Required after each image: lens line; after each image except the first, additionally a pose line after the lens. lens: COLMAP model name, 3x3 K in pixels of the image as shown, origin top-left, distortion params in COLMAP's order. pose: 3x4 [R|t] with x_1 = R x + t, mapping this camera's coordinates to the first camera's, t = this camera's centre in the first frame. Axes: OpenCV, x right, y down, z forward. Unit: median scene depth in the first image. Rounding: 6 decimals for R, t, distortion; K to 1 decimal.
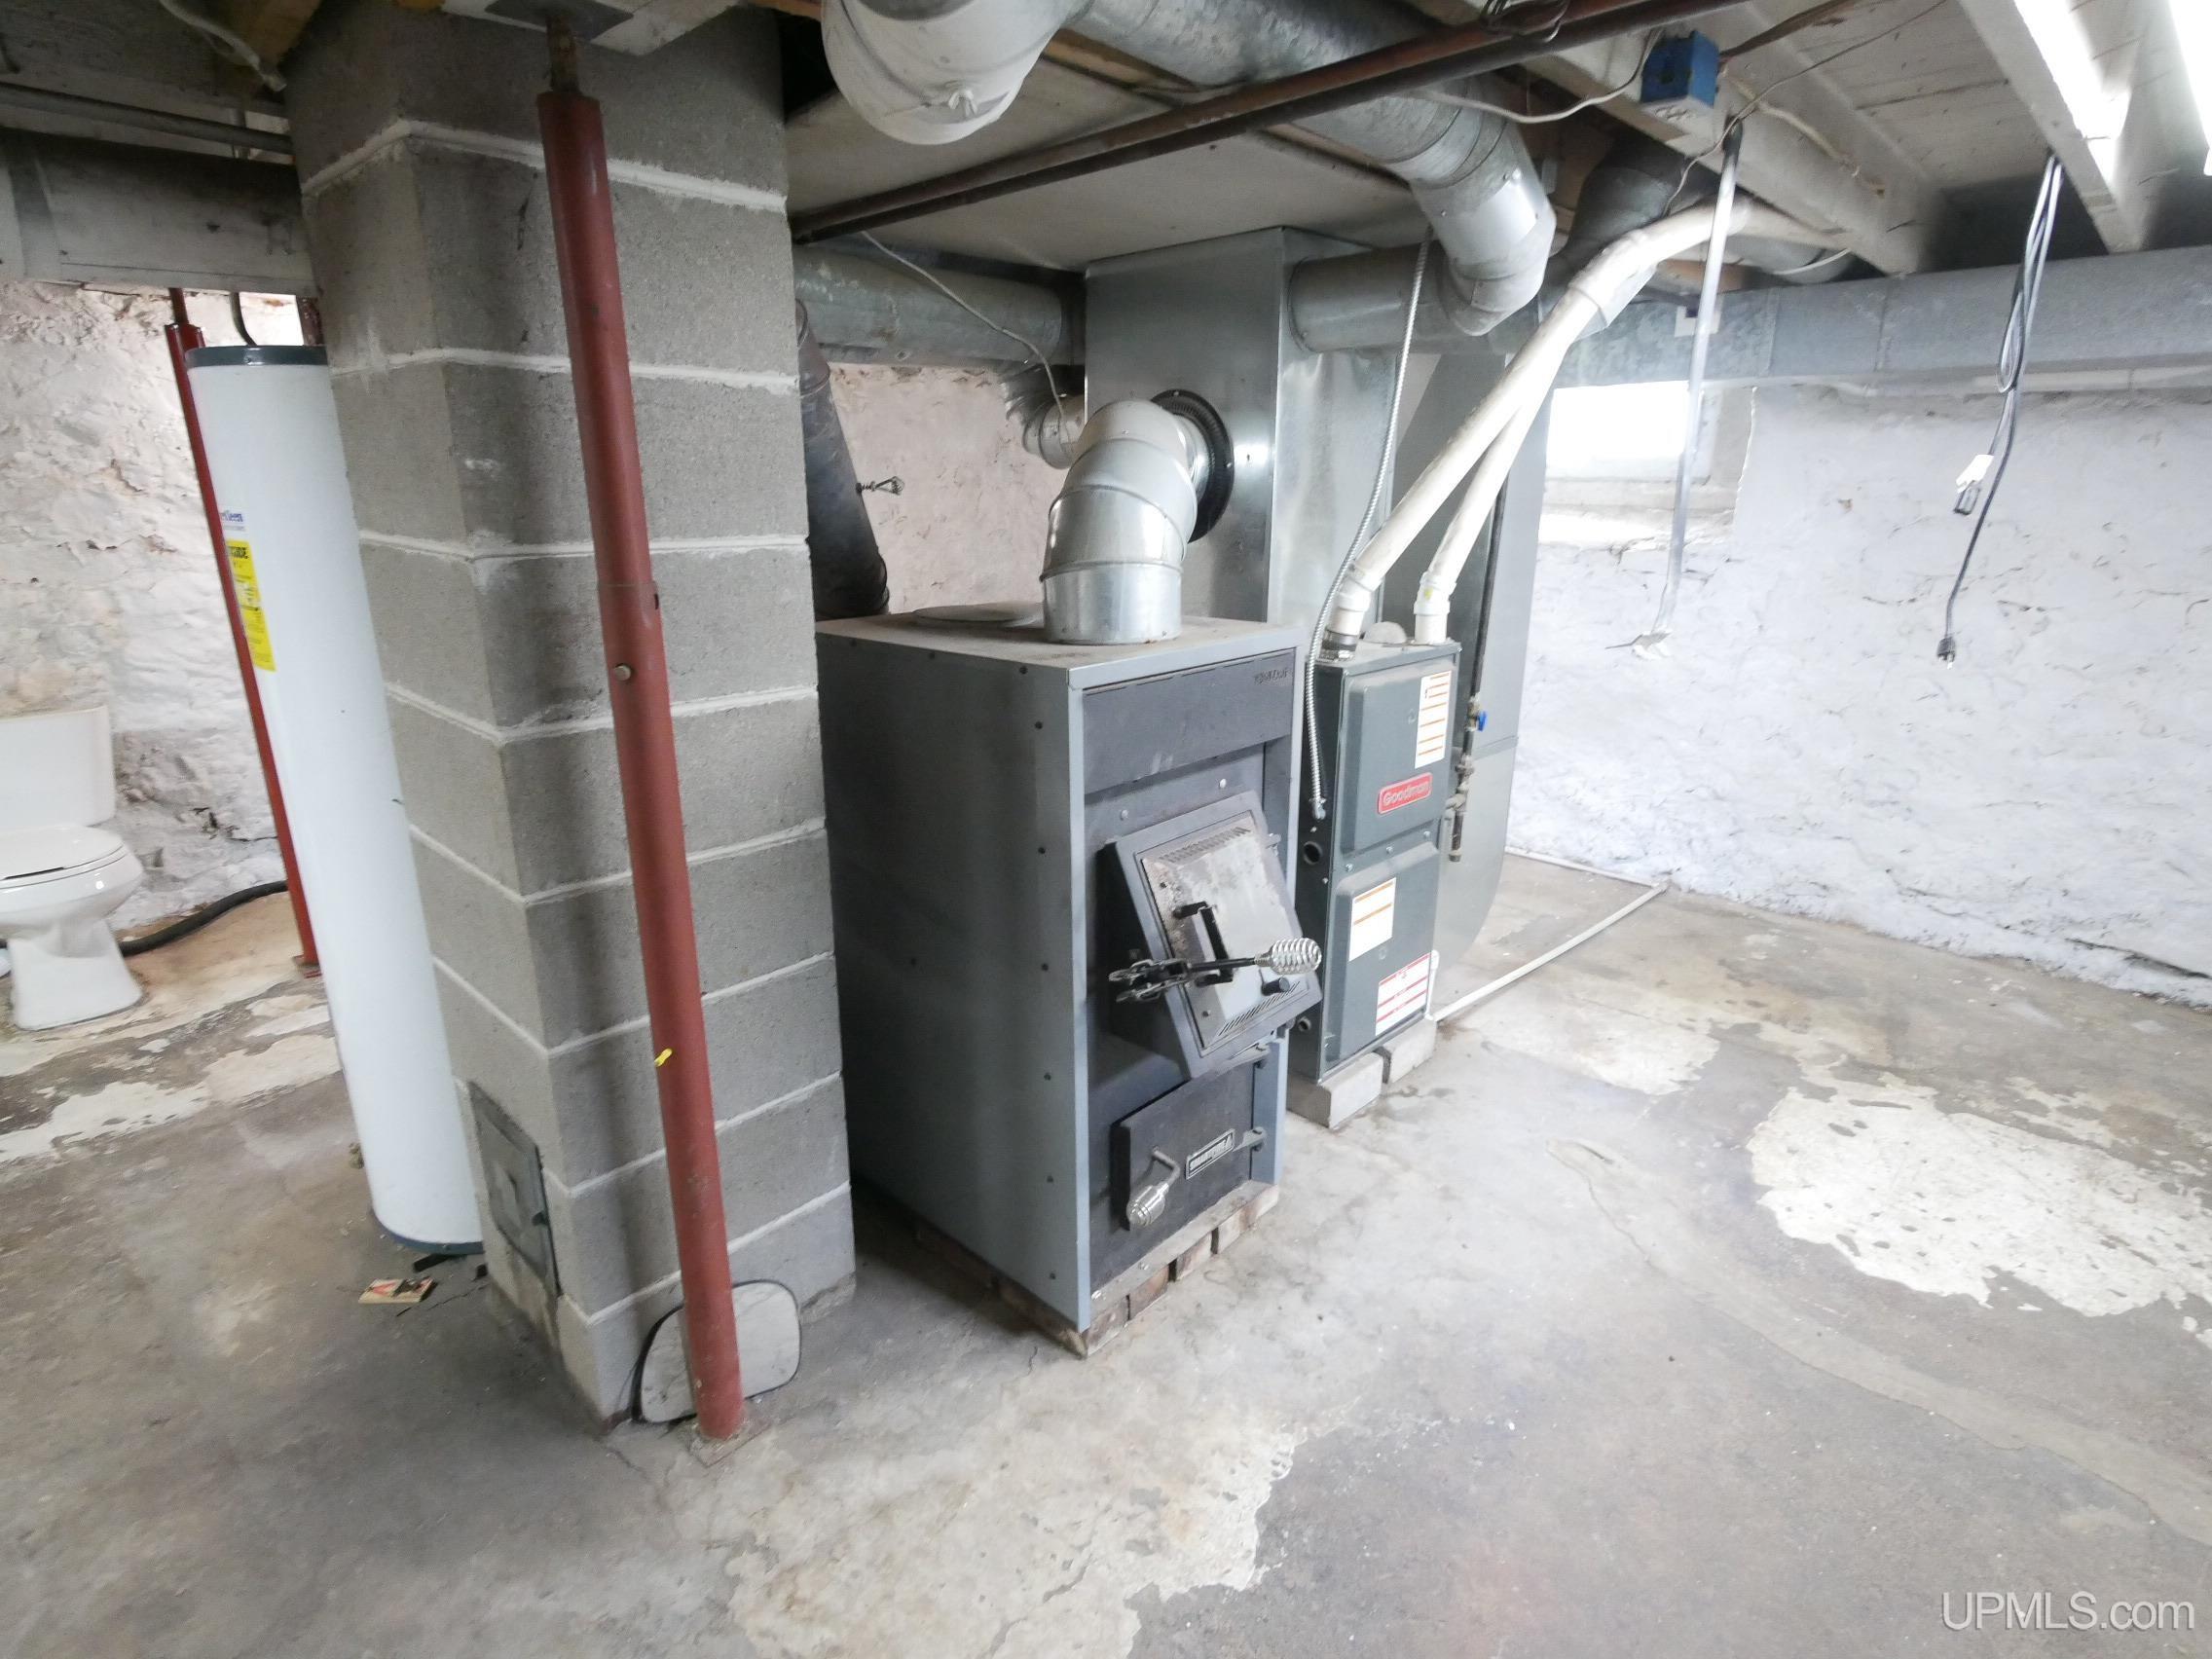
lens RADIAL K [[1118.8, 0, 1103.7], [0, 1118.8, 813.3], [0, 0, 1]] dist [-0.004564, 0.002568]
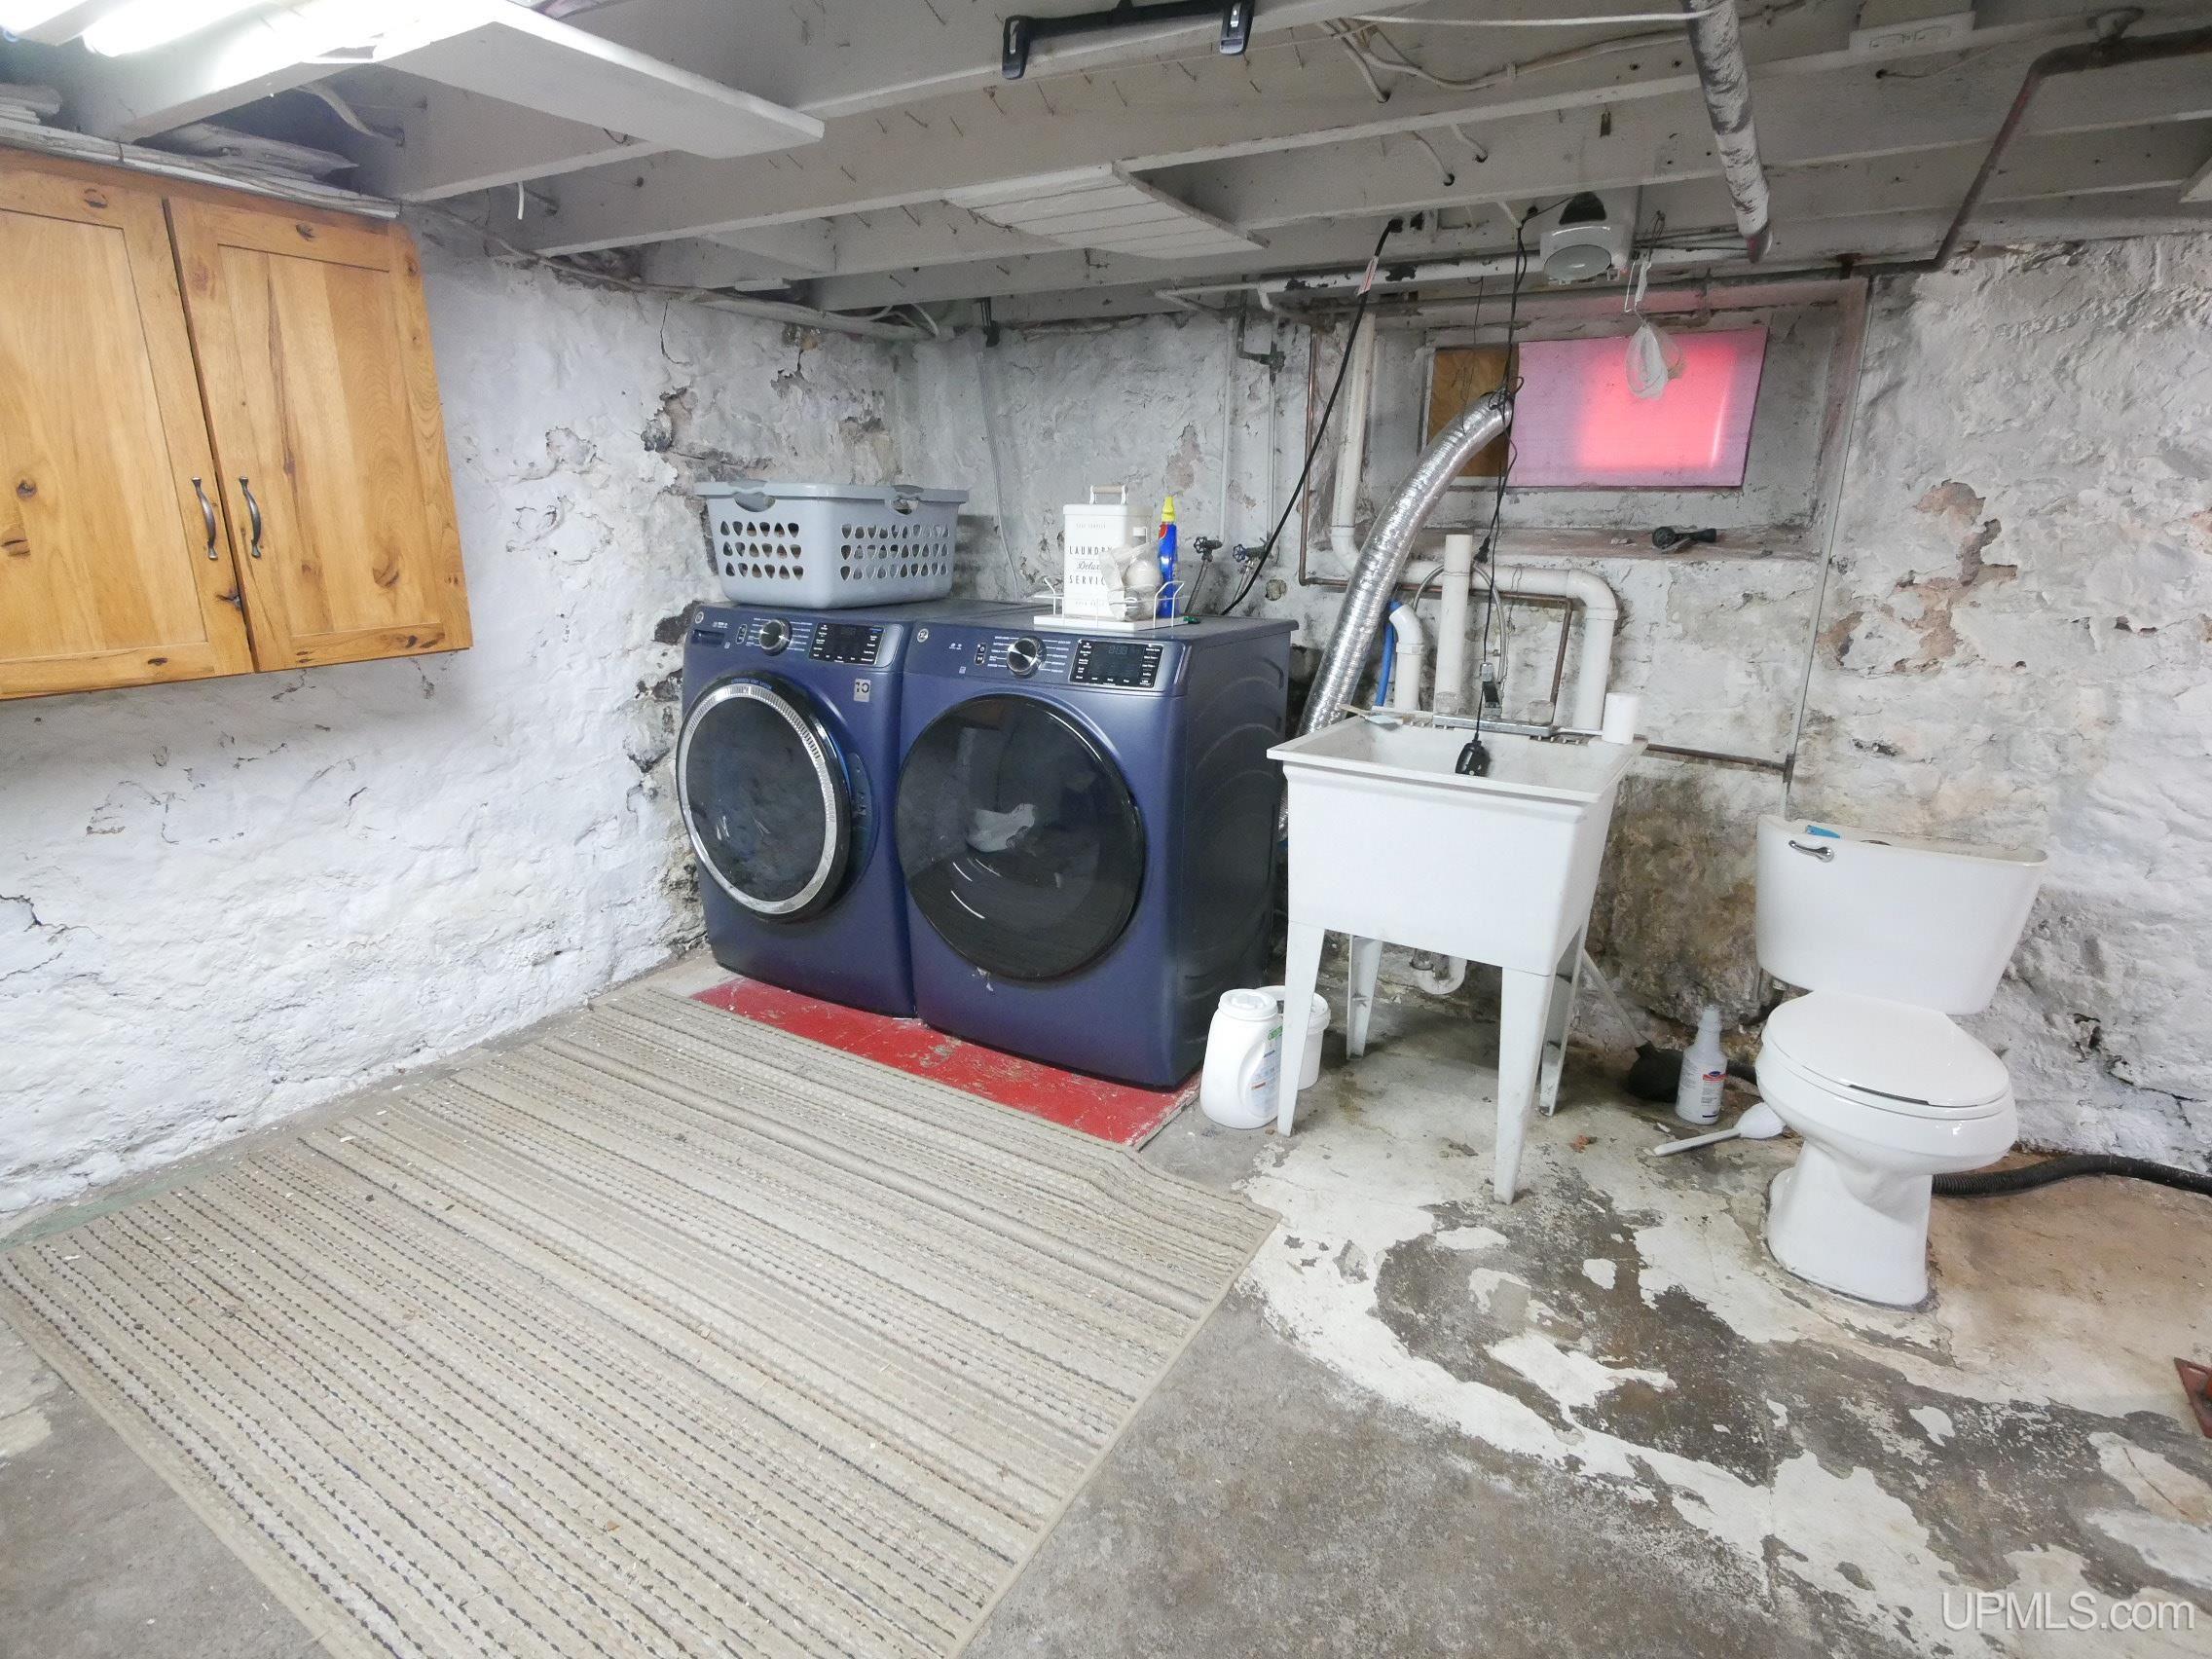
lens RADIAL K [[1118.8, 0, 1096.5], [0, 1118.8, 824.5], [0, 0, 1]] dist [-0.004564, 0.002568]
pose [[0.217029, 0.258021, -0.941448, -0.419634], [-0.296223, 0.936365, 0.188341, -0.077742], [0.930135, 0.238003, 0.279650, 0.290853]]
